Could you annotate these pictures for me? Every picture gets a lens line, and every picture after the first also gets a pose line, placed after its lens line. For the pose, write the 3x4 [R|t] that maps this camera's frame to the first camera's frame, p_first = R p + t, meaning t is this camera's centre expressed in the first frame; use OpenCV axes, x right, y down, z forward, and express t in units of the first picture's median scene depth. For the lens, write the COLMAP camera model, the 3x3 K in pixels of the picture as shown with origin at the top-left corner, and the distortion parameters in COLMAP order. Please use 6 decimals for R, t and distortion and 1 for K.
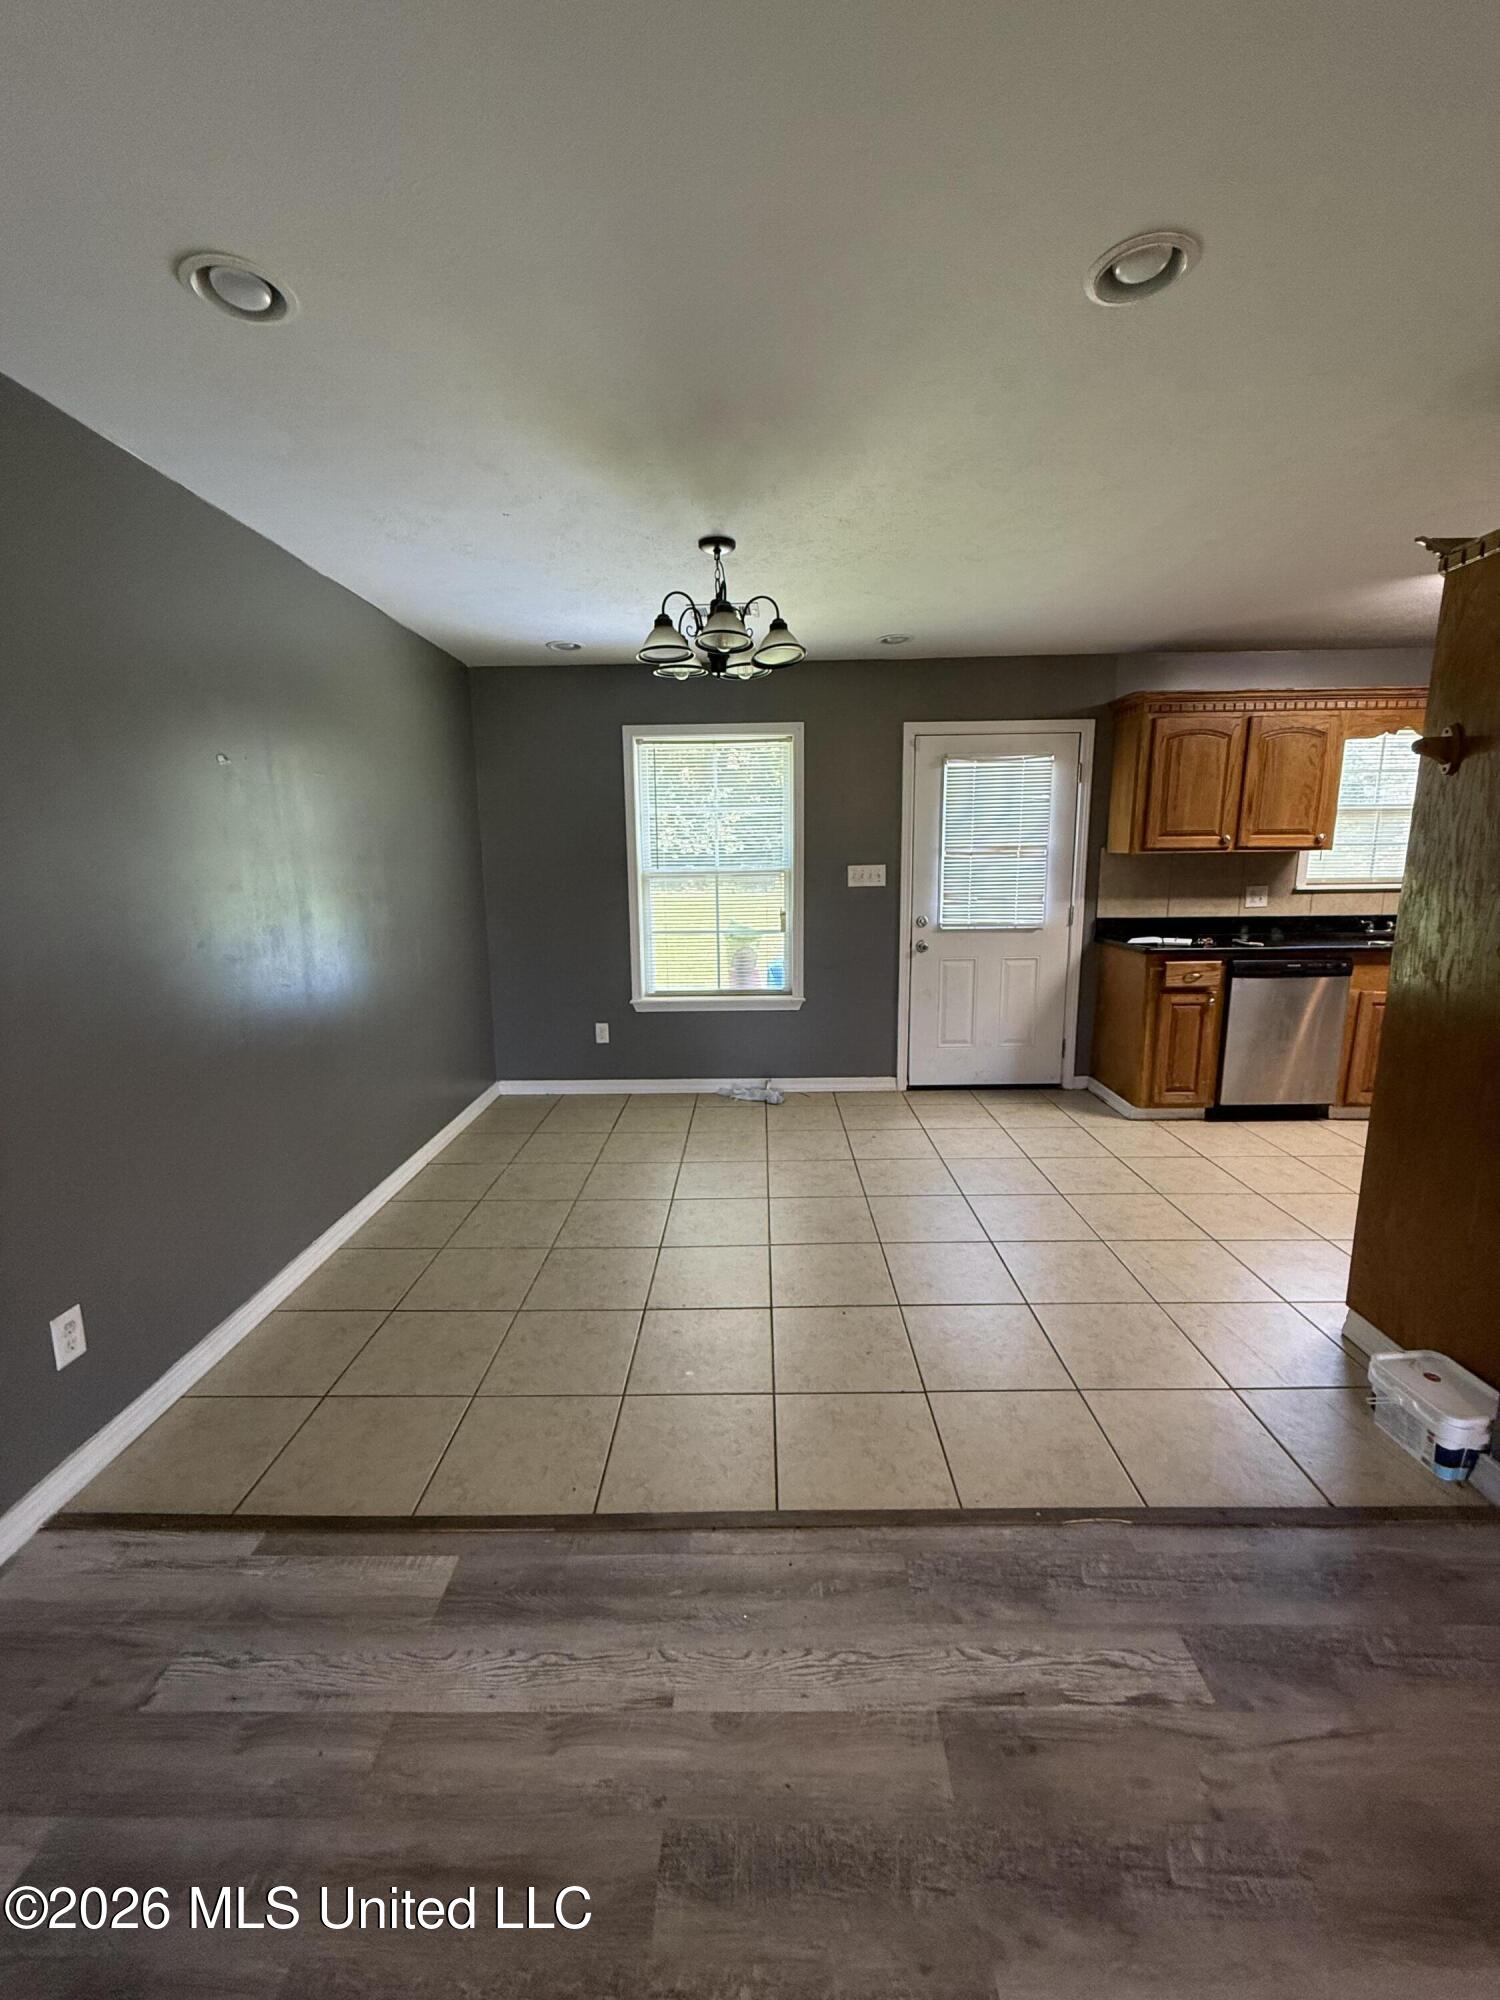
lens RADIAL K [[799.5, 0, 747.1], [0, 799.5, 1005.1], [0, 0, 1]] dist [0.000615, 0.000228]
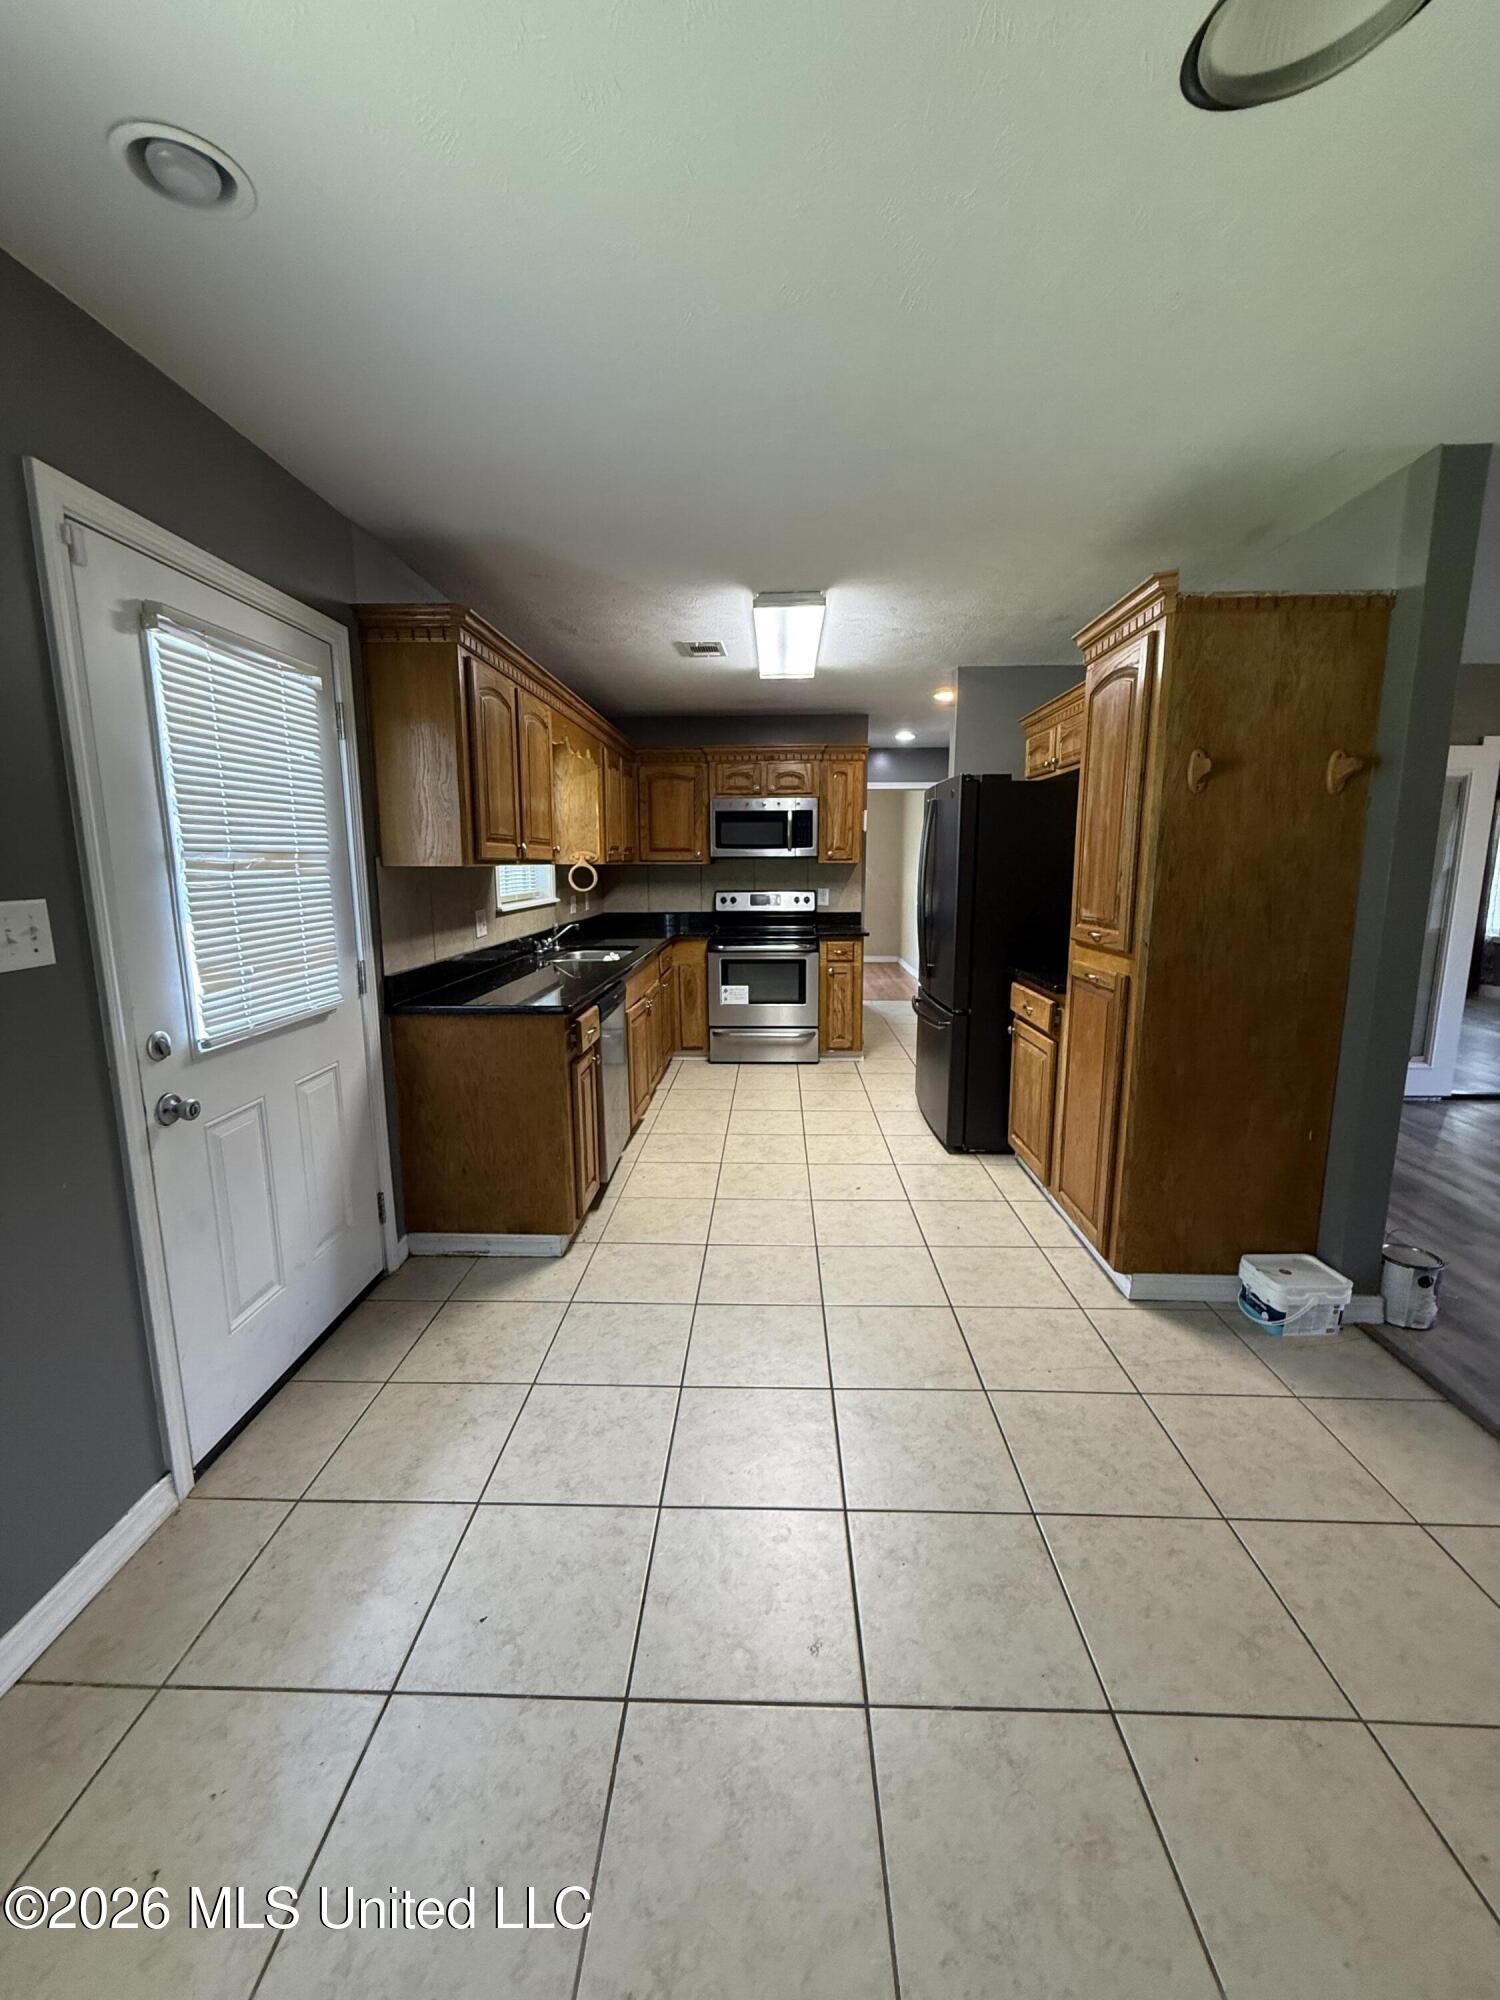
lens RADIAL K [[799.5, 0, 751.1], [0, 799.5, 997.0], [0, 0, 1]] dist [0.000615, 0.000228]
pose [[0.021721, -0.155435, 0.987607, -0.144166], [0.195024, 0.969522, 0.148300, -0.130323], [-0.980558, 0.189386, 0.051373, 0.716760]]
